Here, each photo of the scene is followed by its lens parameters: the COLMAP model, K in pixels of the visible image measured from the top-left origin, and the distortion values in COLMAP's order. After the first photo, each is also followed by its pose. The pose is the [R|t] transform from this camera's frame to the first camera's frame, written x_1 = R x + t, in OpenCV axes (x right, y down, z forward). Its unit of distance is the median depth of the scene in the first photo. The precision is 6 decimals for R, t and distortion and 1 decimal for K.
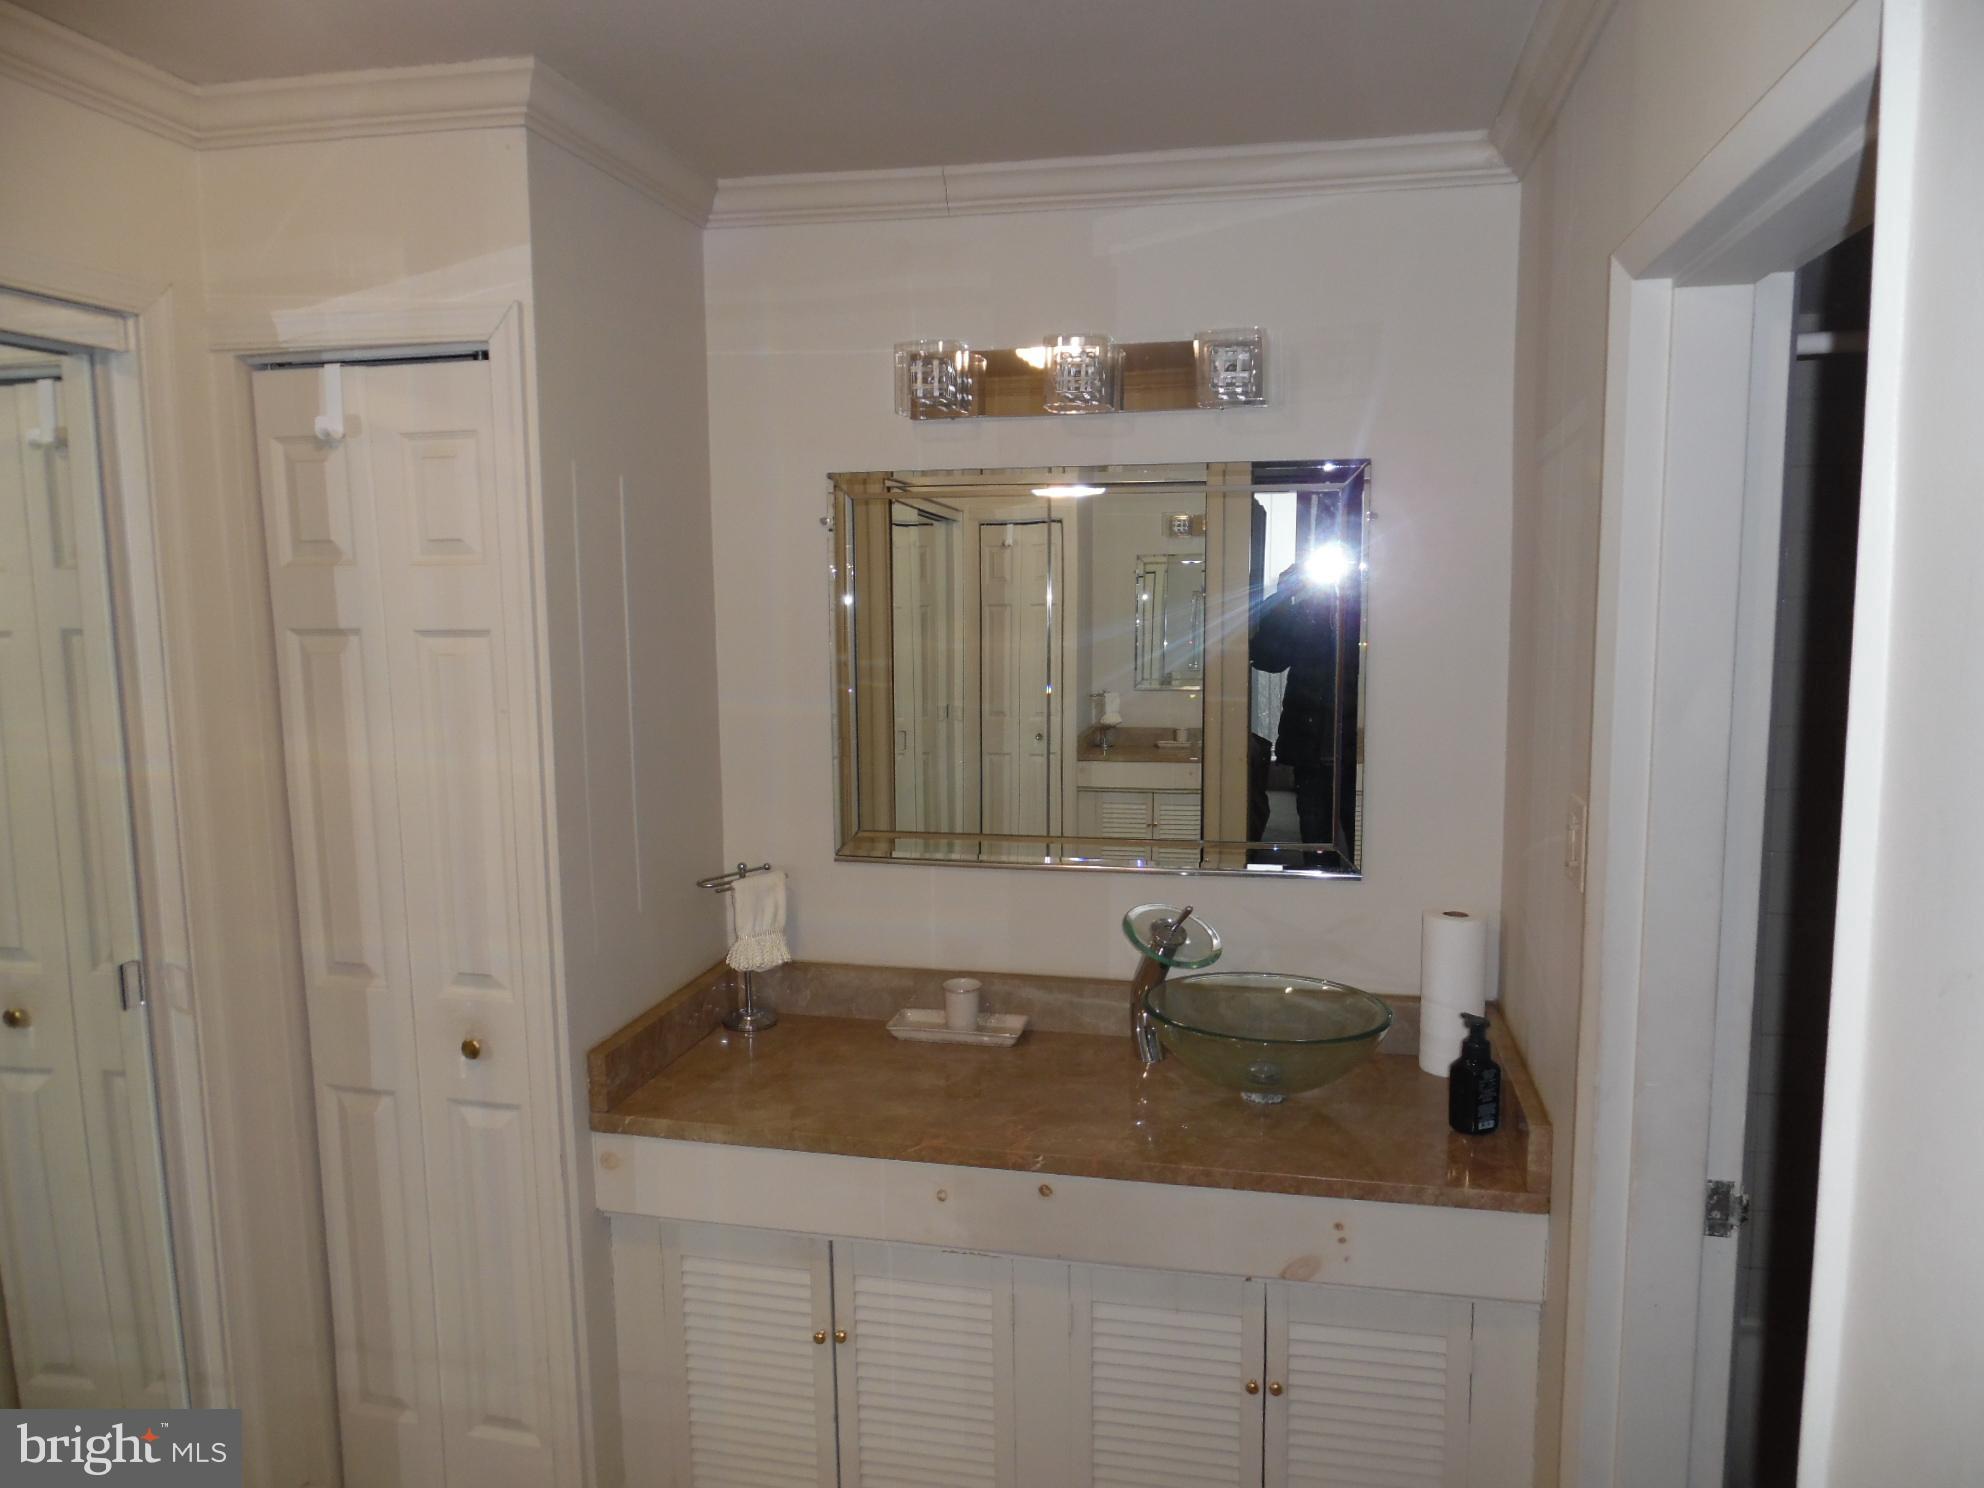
lens RADIAL K [[1397.7, 0, 995.0], [0, 1397.7, 747.2], [0, 0, 1]] dist [-0.008453, 0.002060]
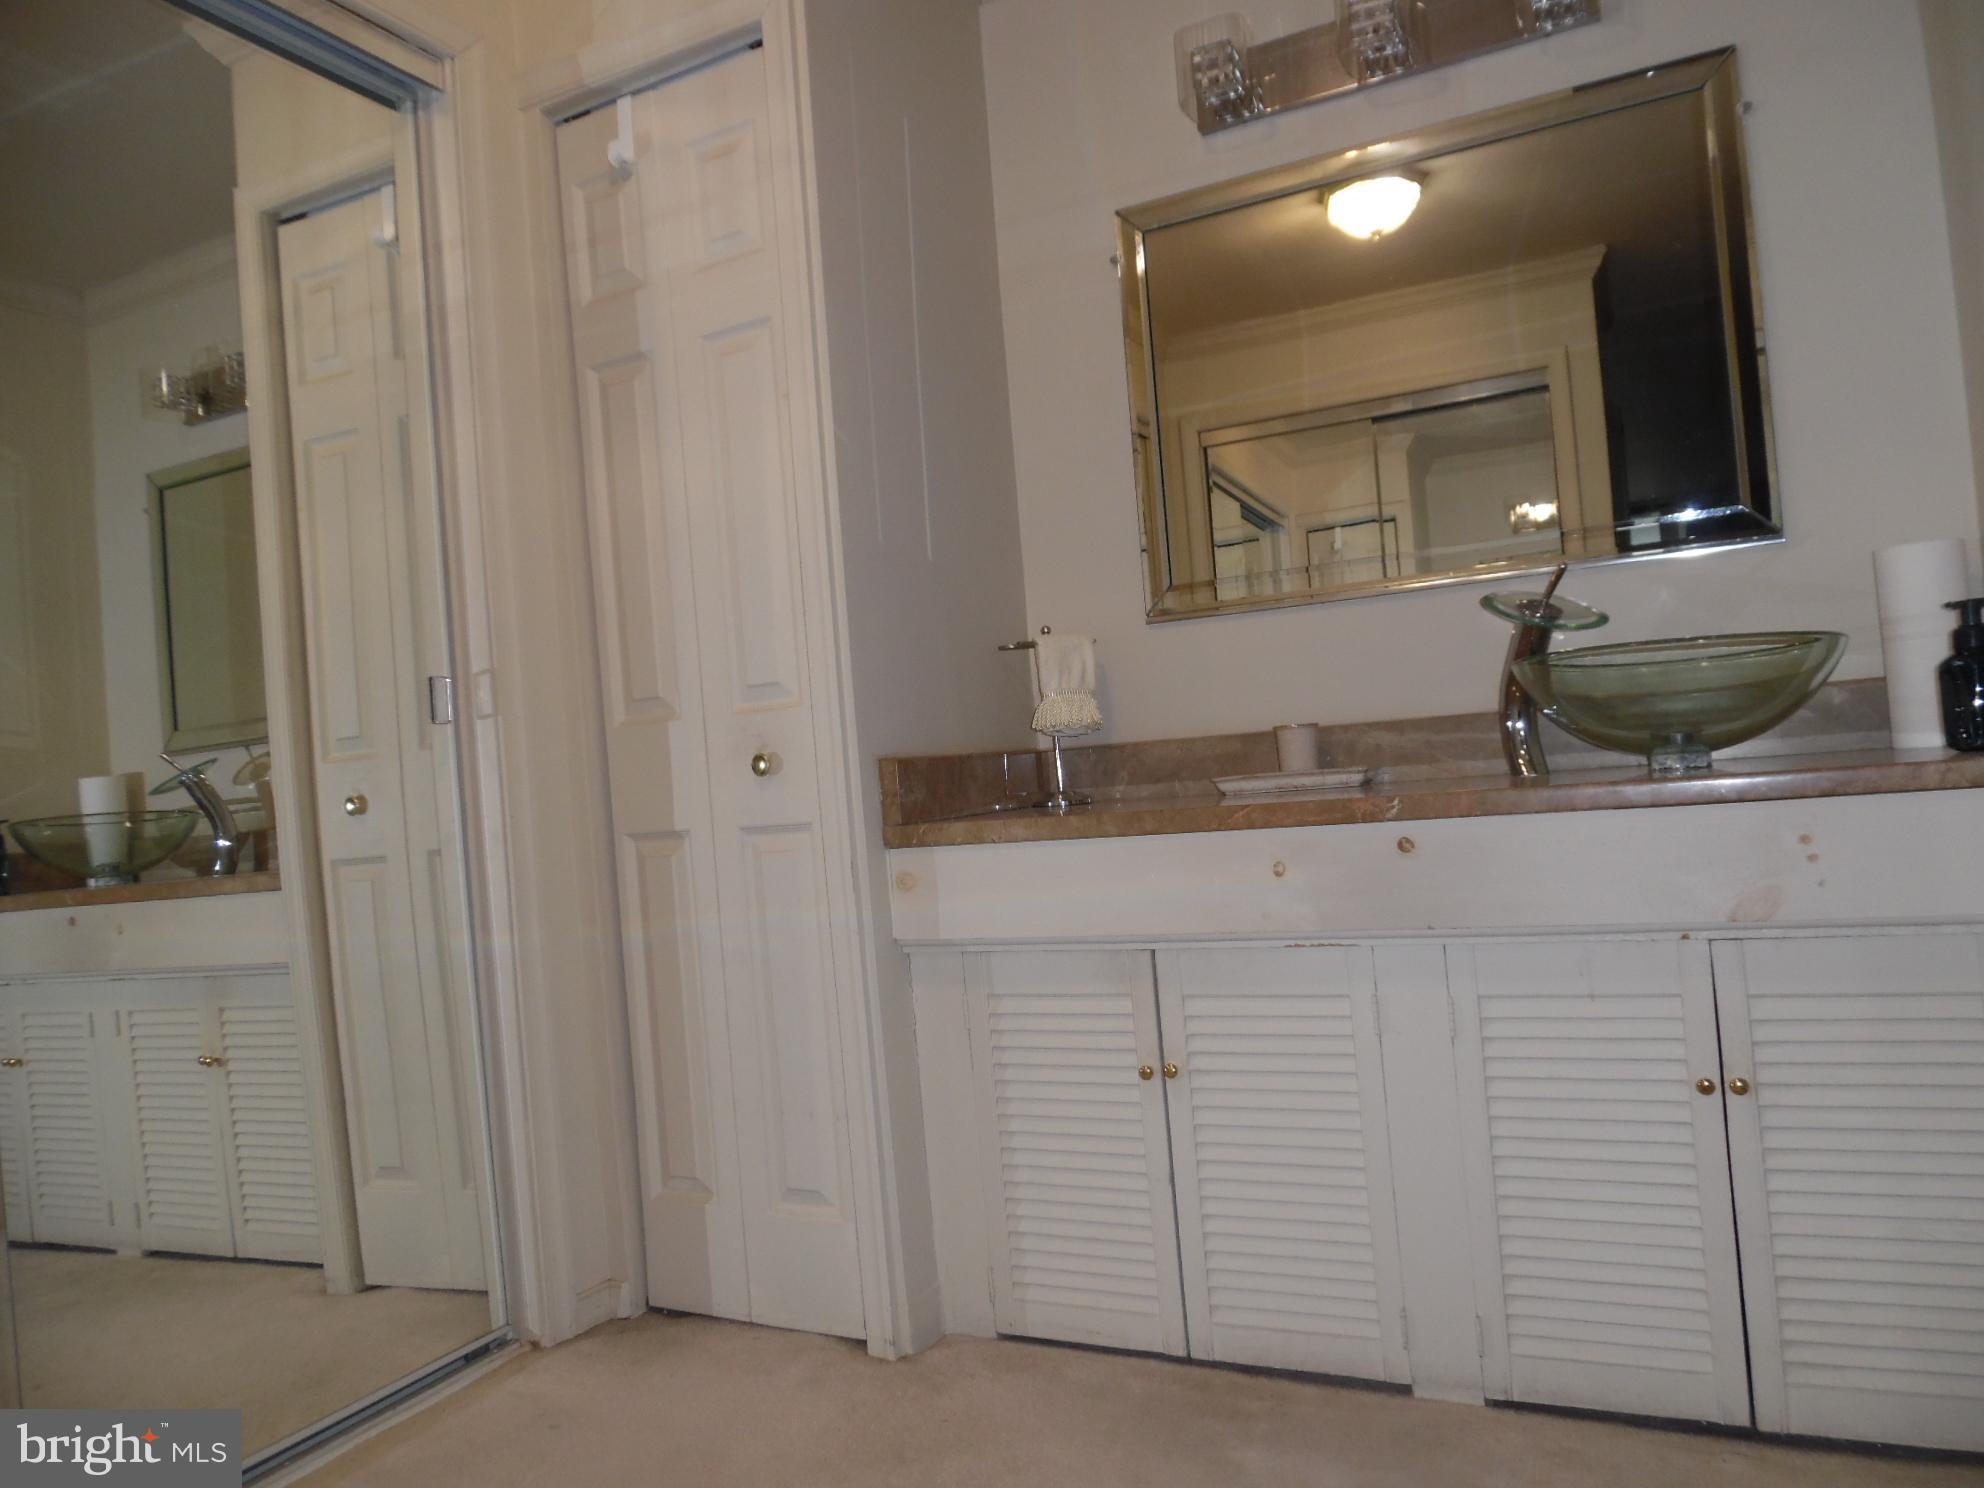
lens RADIAL K [[1397.7, 0, 996.8], [0, 1397.7, 747.1], [0, 0, 1]] dist [-0.008453, 0.002060]
pose [[0.968522, -0.071228, -0.238521, 0.003027], [0.036858, 0.988661, -0.145573, 0.346687], [0.246185, 0.132200, 0.960165, 0.134908]]
